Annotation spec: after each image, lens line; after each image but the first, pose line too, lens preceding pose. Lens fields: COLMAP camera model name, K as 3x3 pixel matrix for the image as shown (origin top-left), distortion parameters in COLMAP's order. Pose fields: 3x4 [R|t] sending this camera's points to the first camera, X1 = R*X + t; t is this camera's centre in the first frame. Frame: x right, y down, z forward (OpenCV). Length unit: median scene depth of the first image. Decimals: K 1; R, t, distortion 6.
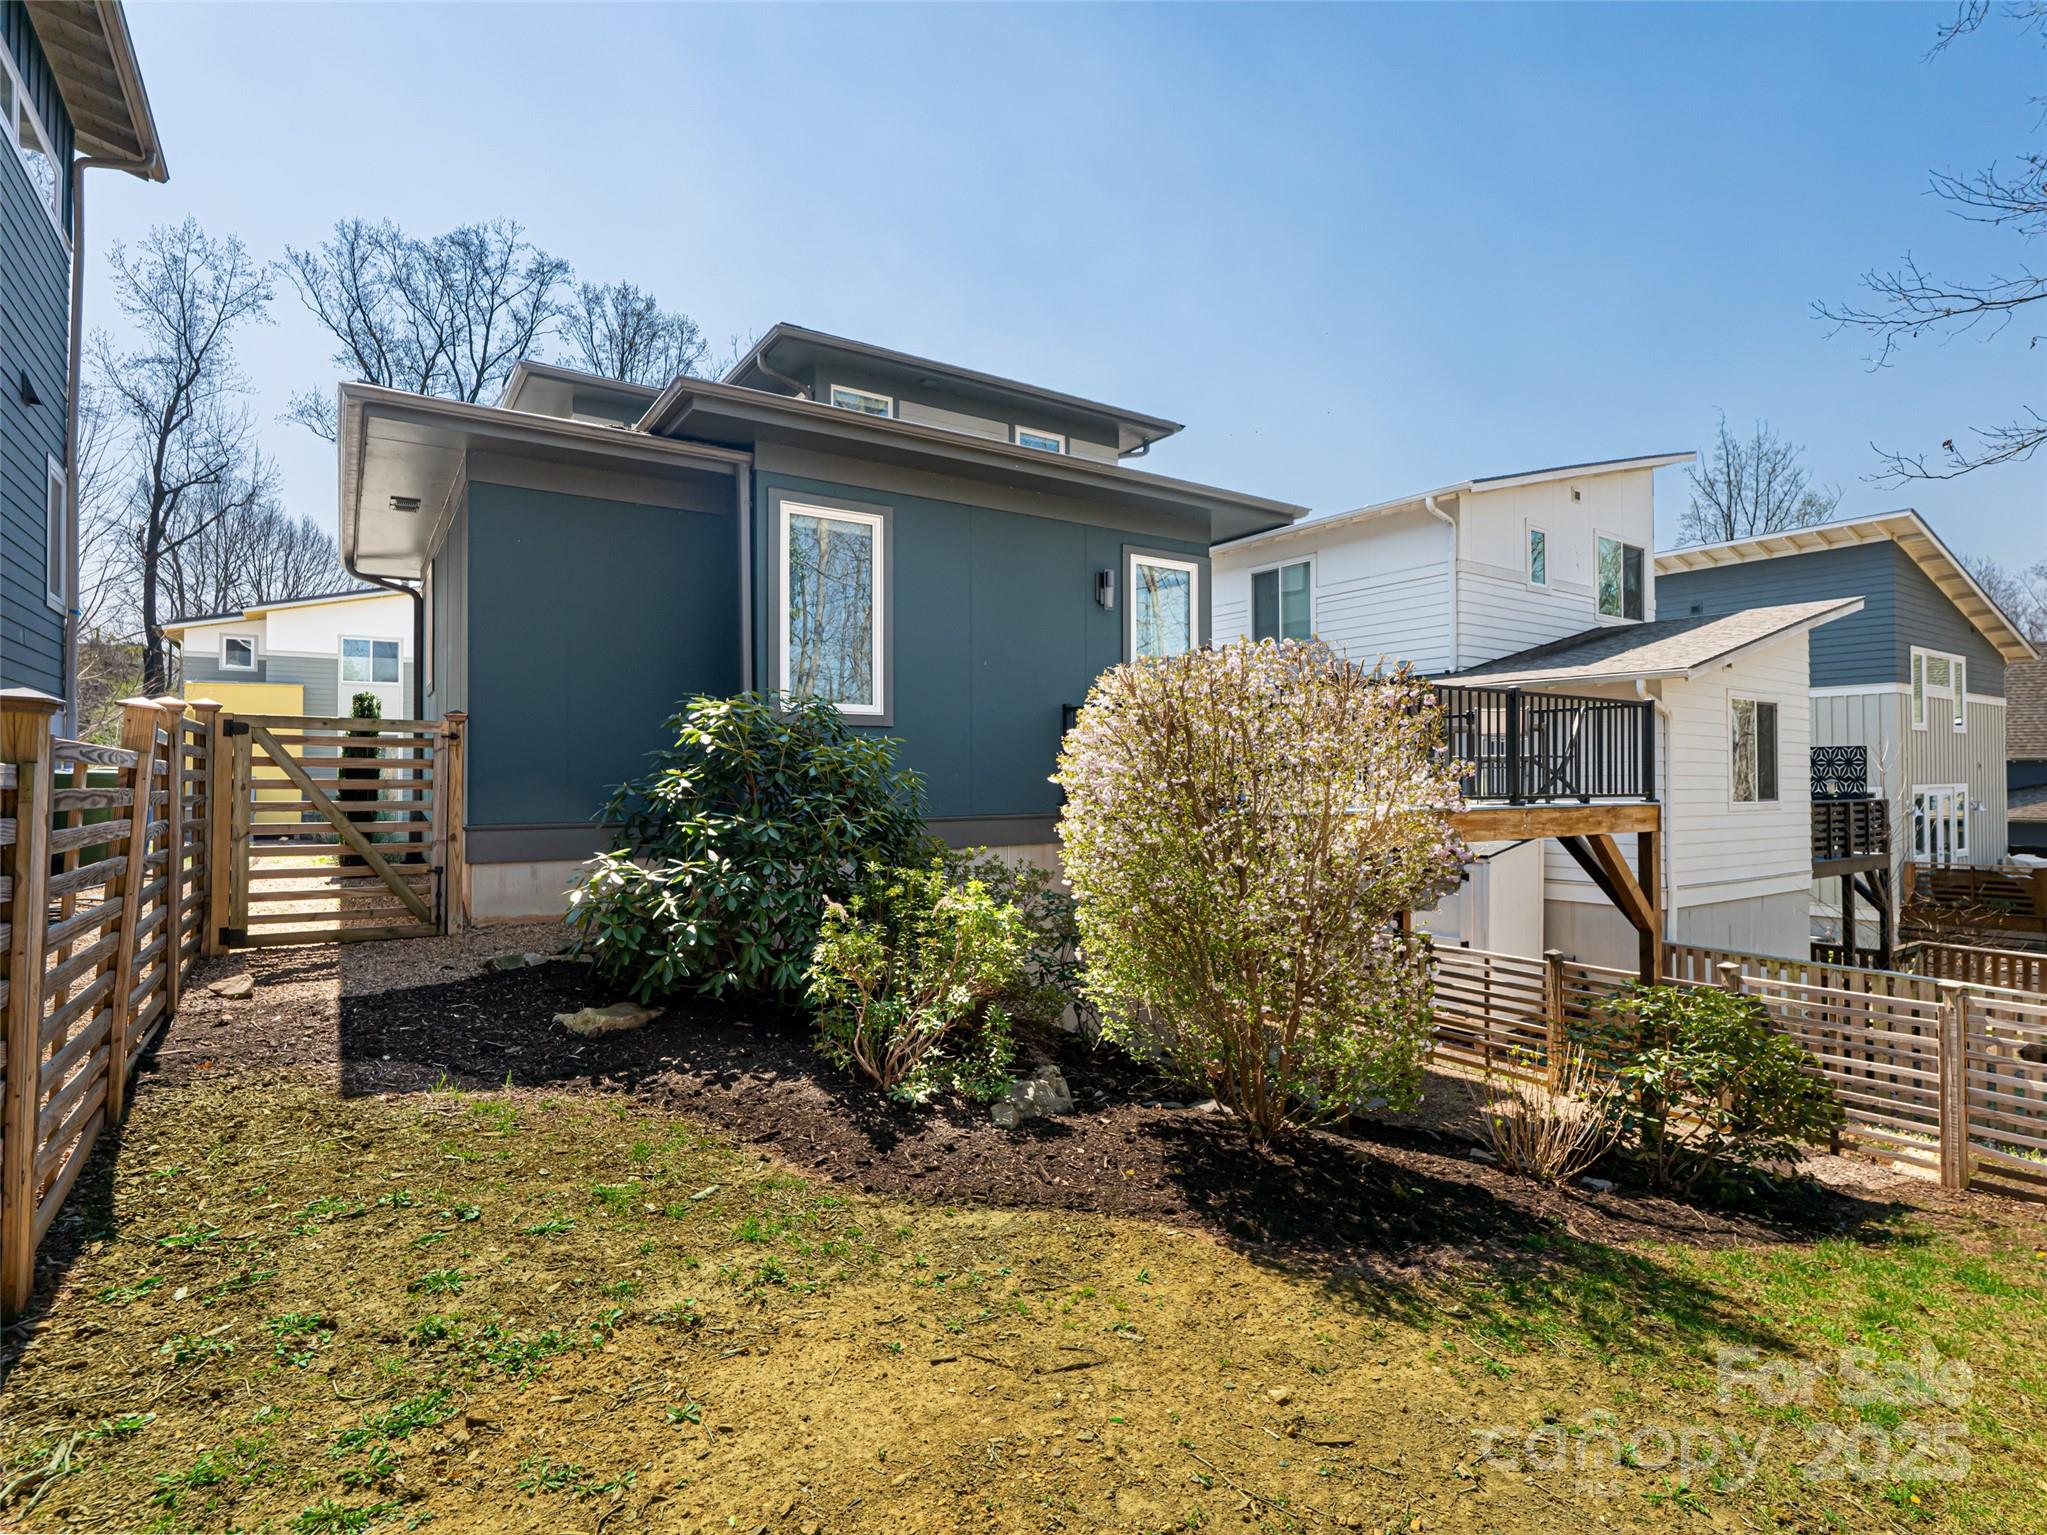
lens RADIAL K [[1032.6, 0, 1029.3], [0, 1032.6, 768.7], [0, 0, 1]] dist [-0.001166, 0.000377]
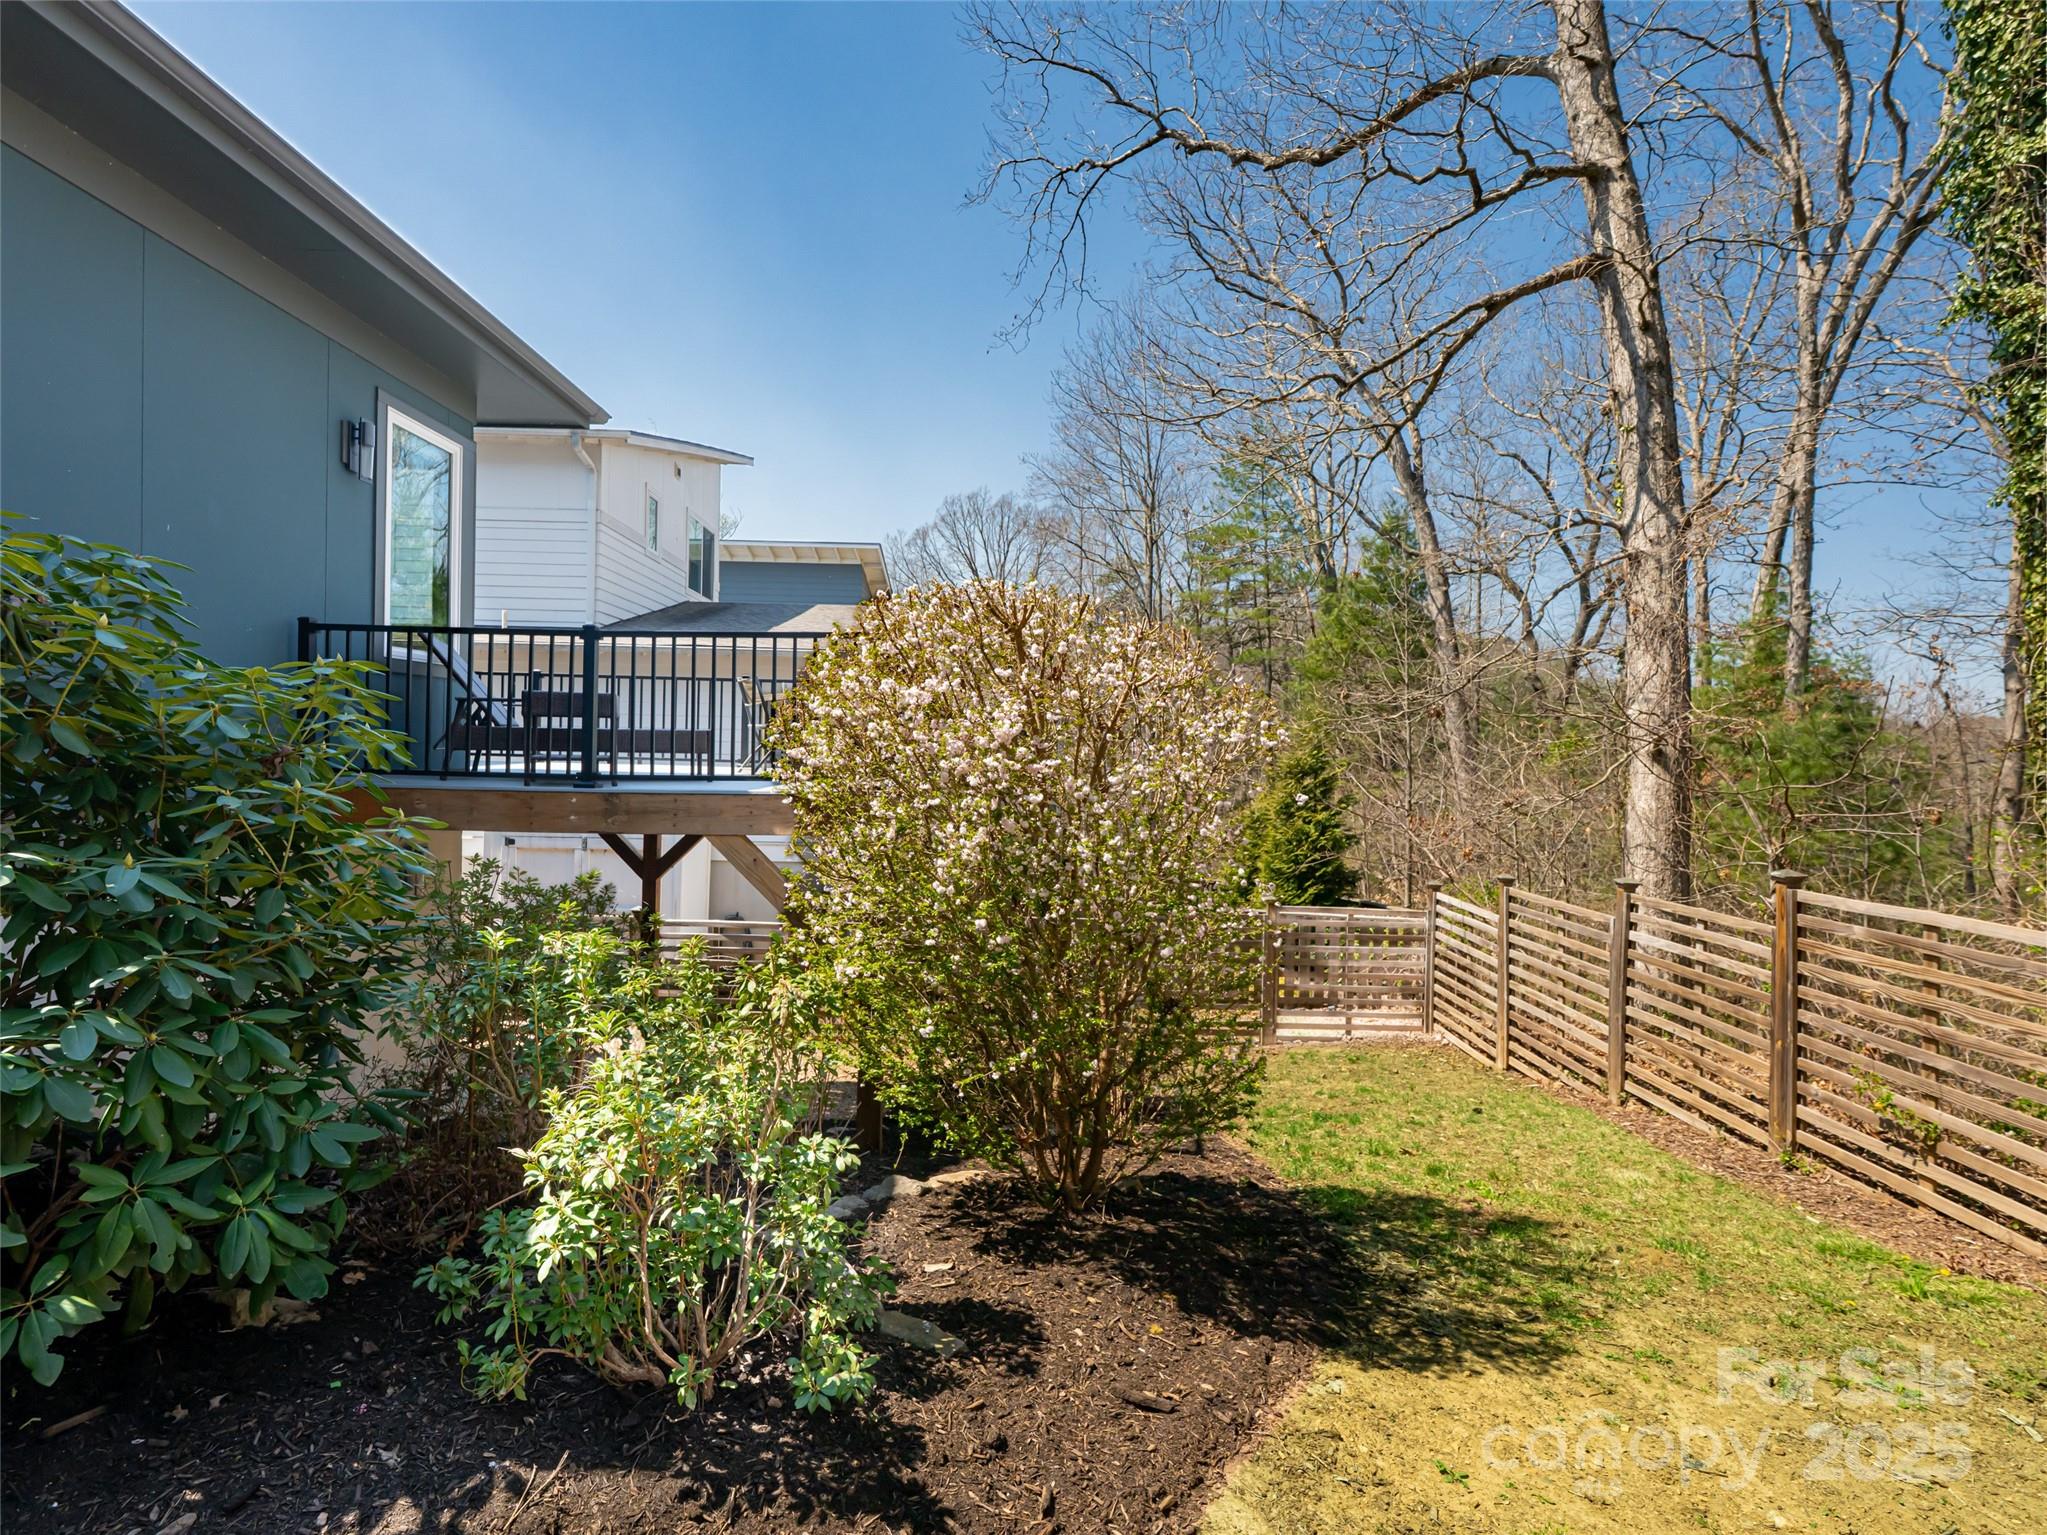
lens RADIAL K [[983.9, 0, 1023.0], [0, 983.9, 756.2], [0, 0, 1]] dist [0.000922, 0.000635]
pose [[0.557833, 0.006742, 0.829926, -0.201804], [-0.030971, 0.999440, 0.012698, 0.000105], [-0.829375, -0.032787, 0.557729, 0.287383]]
